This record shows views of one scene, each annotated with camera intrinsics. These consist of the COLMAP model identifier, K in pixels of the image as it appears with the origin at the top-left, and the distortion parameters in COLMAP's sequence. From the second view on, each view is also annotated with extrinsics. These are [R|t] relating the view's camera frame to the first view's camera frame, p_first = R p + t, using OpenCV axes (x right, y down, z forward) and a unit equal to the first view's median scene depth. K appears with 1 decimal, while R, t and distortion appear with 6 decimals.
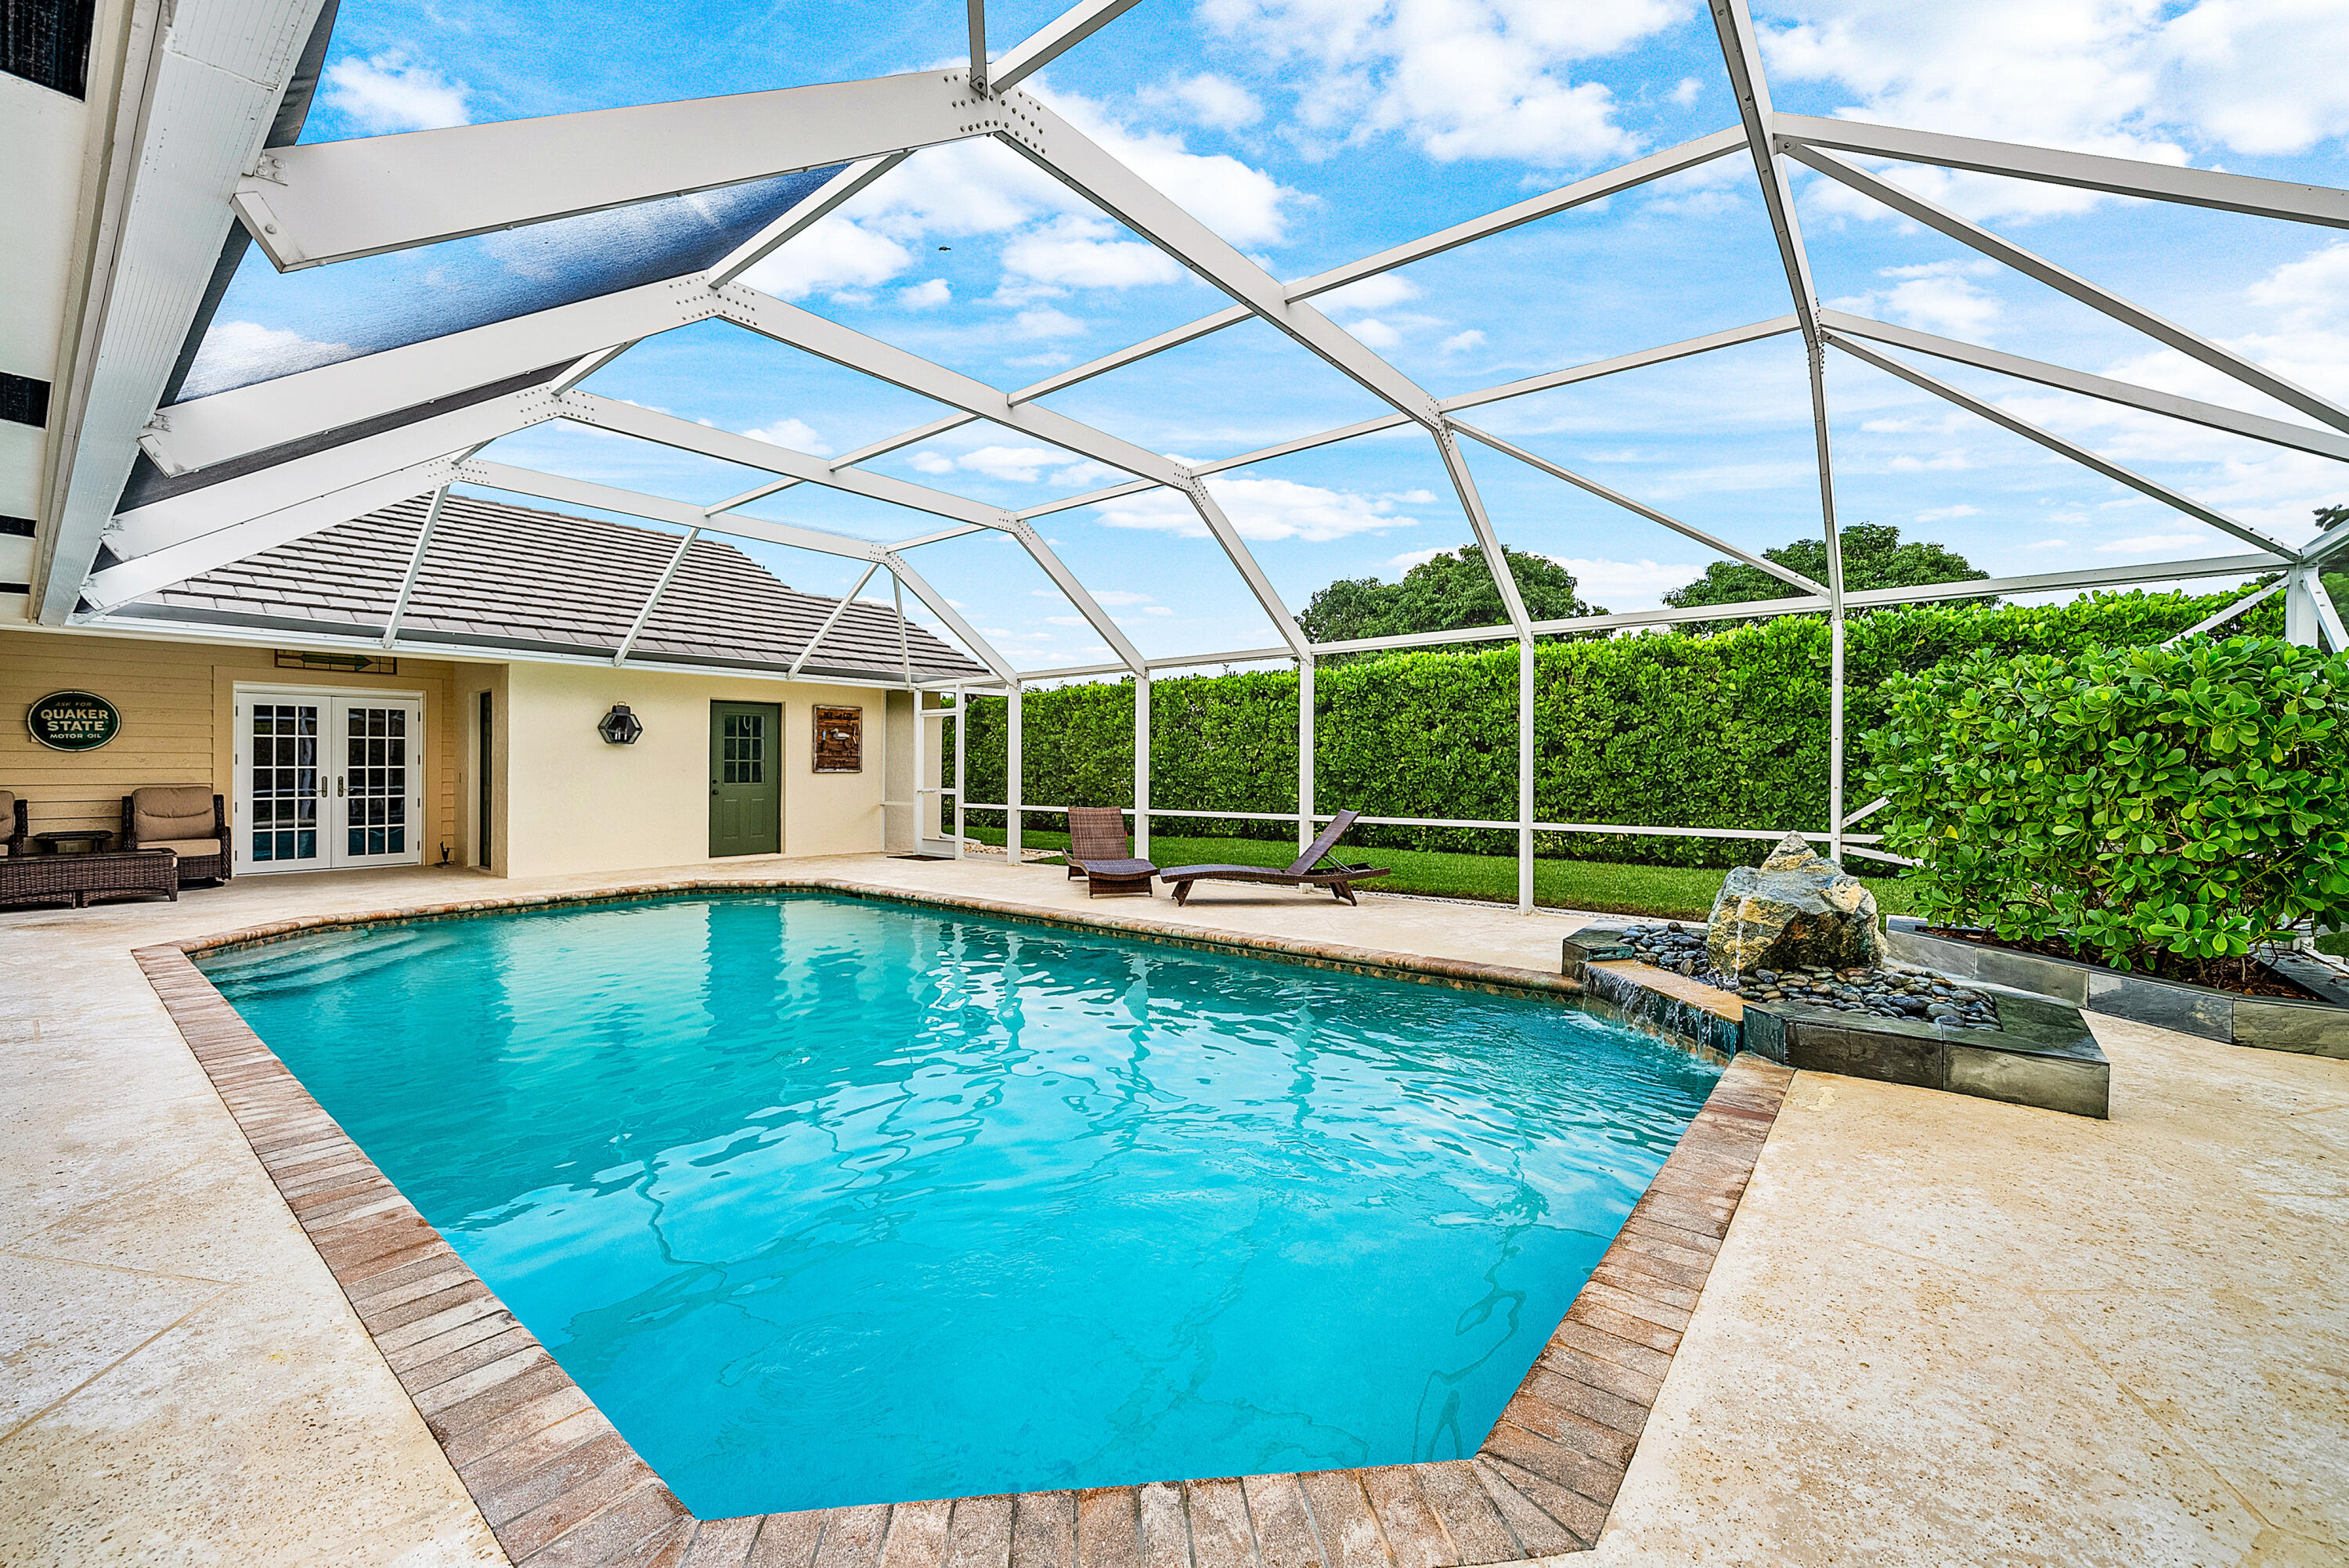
lens RADIAL K [[944.3, 0, 1187.5], [0, 944.3, 752.7], [0, 0, 1]] dist [-0.000841, 0.000074]
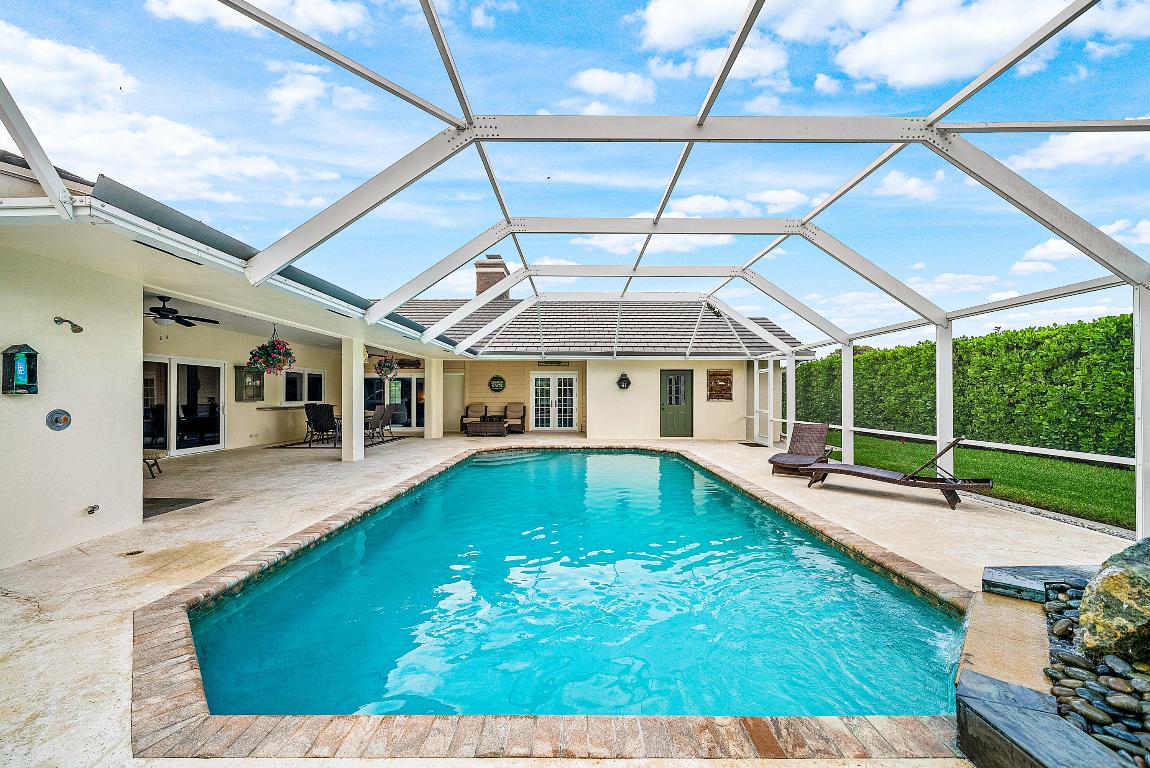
lens RADIAL K [[445.6, 0, 575.0], [0, 445.6, 384.0], [0, 0, 1]] dist [-0.001824, -0.000135]
pose [[0.619755, -0.017200, -0.784607, 0.261444], [0.007871, 0.999846, -0.015701, -0.004968], [0.784756, 0.003555, 0.619795, 0.156418]]
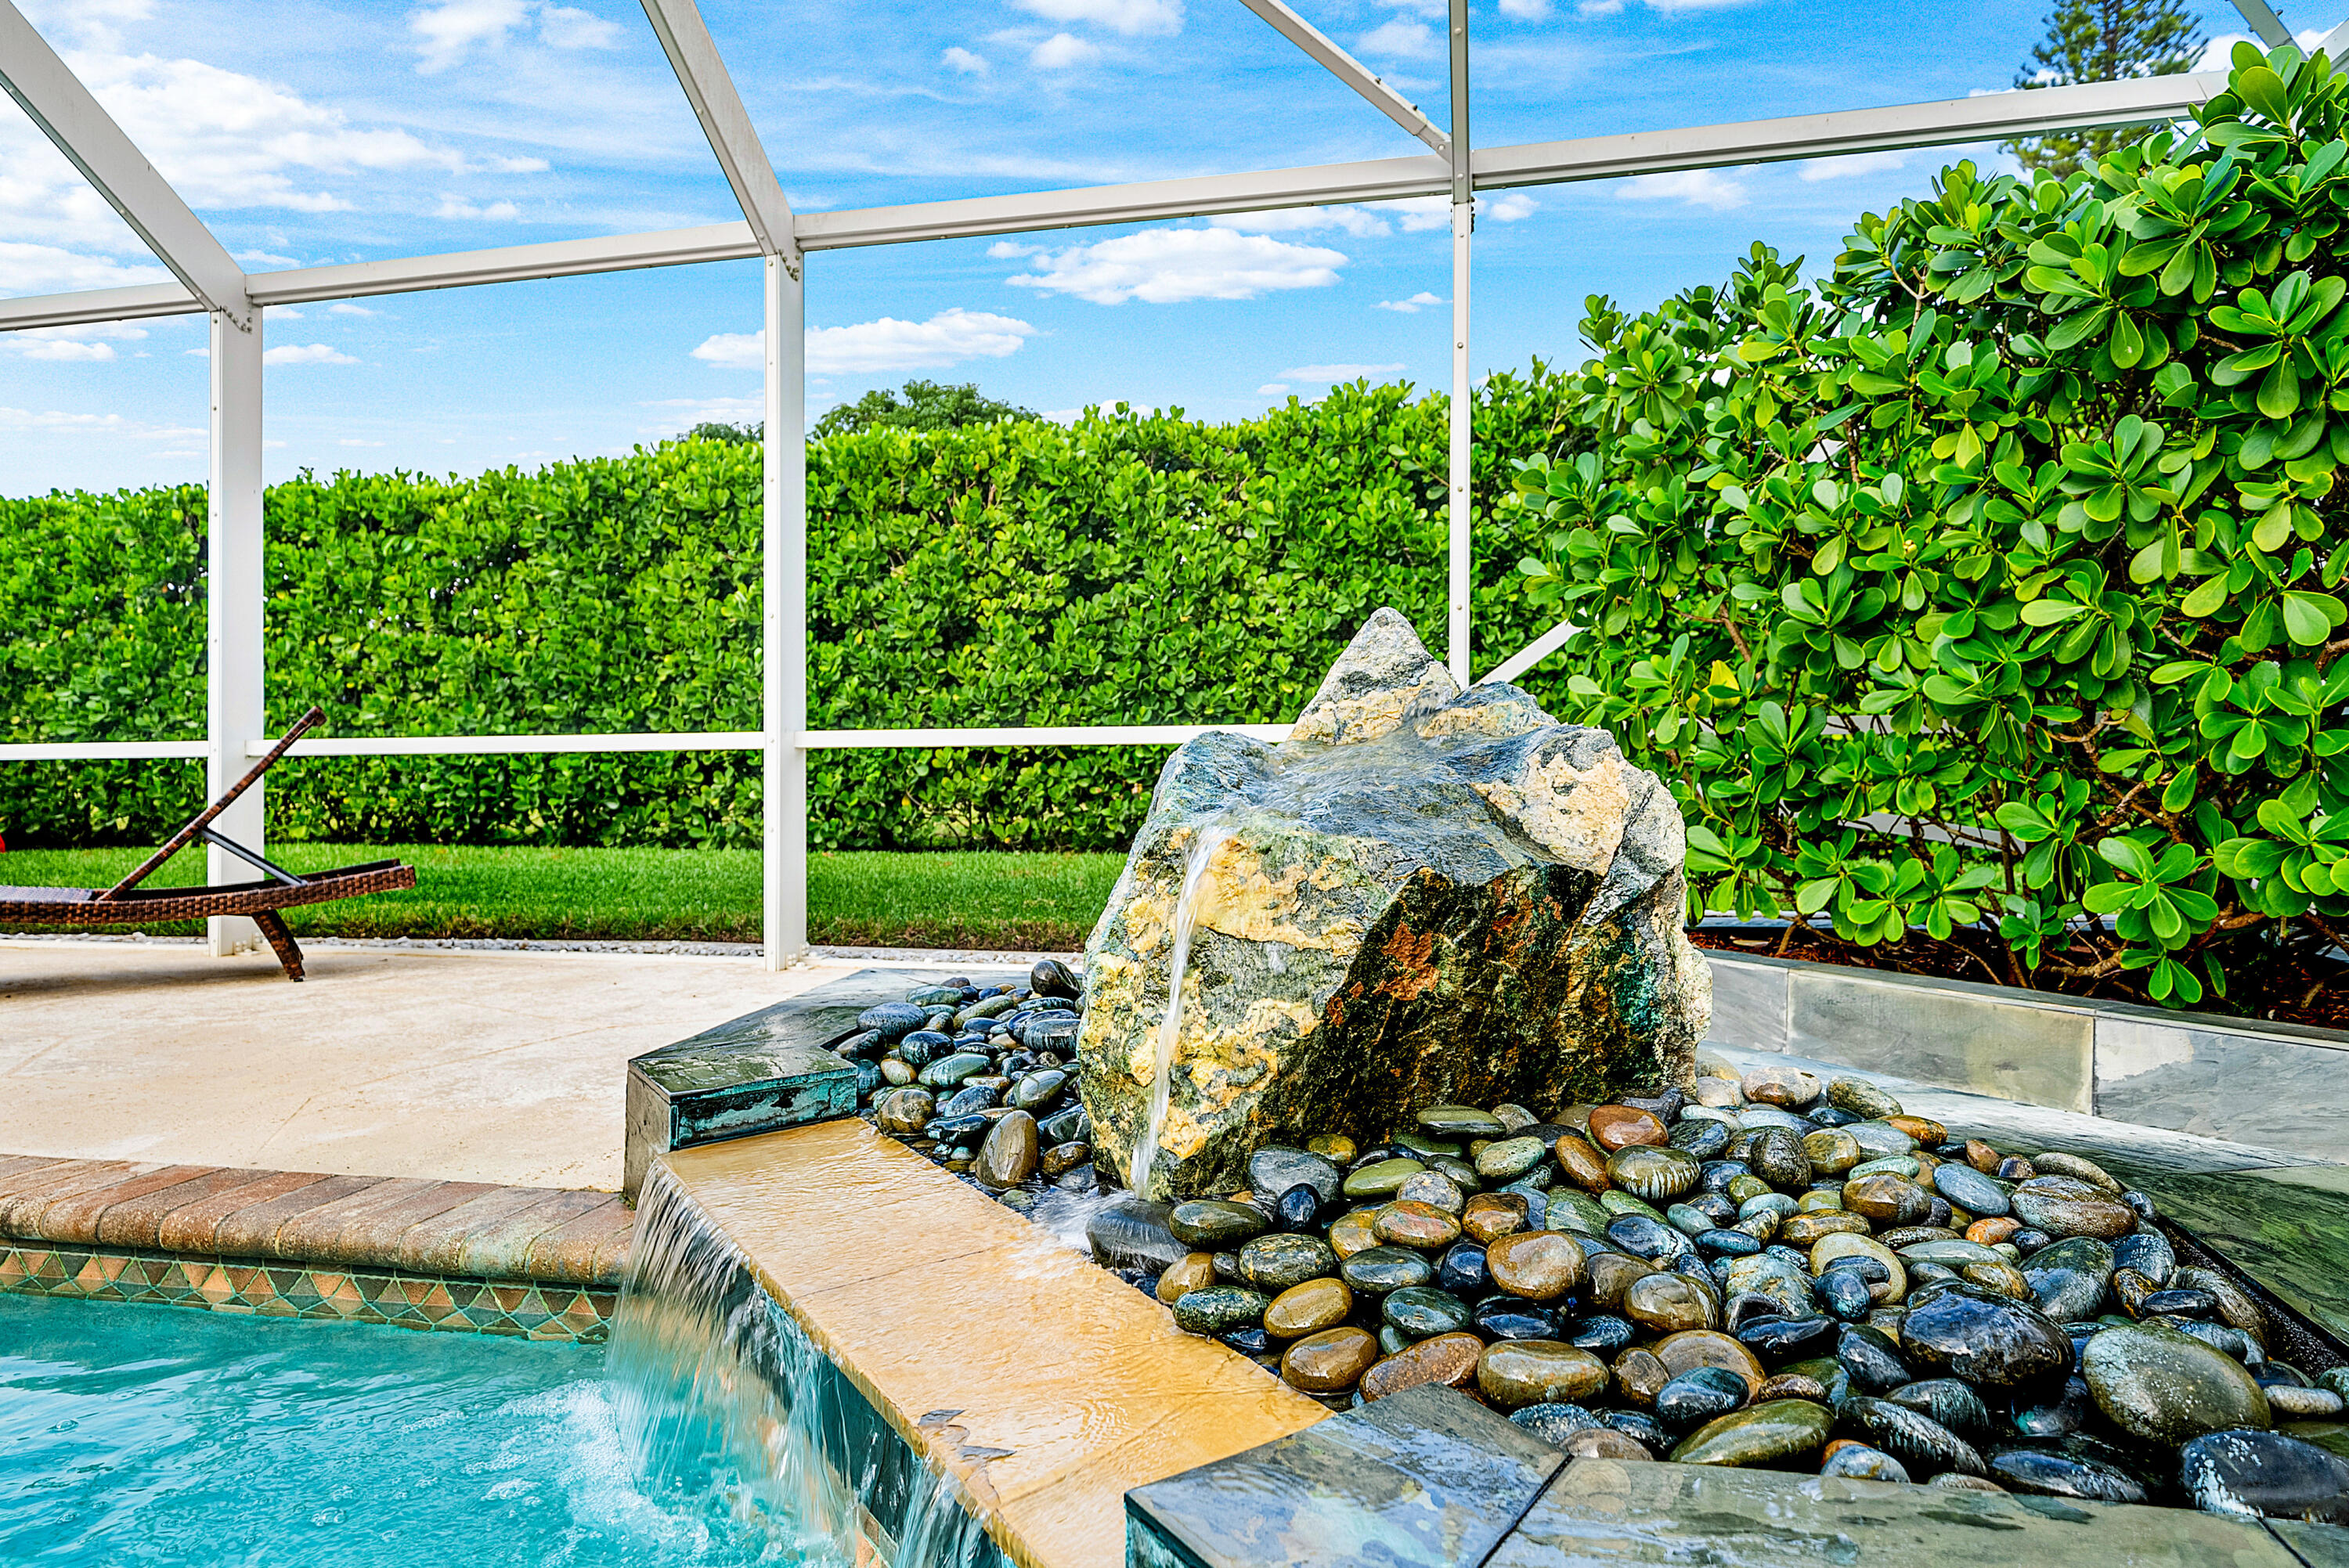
lens RADIAL K [[1435.9, 0, 1183.4], [0, 1435.9, 746.4], [0, 0, 1]] dist [0.002503, 0.001938]
pose [[0.901324, -0.008438, 0.433063, 0.186591], [0.004105, 0.999932, 0.010940, 0.055332], [-0.433126, -0.008083, 0.901297, 0.296646]]
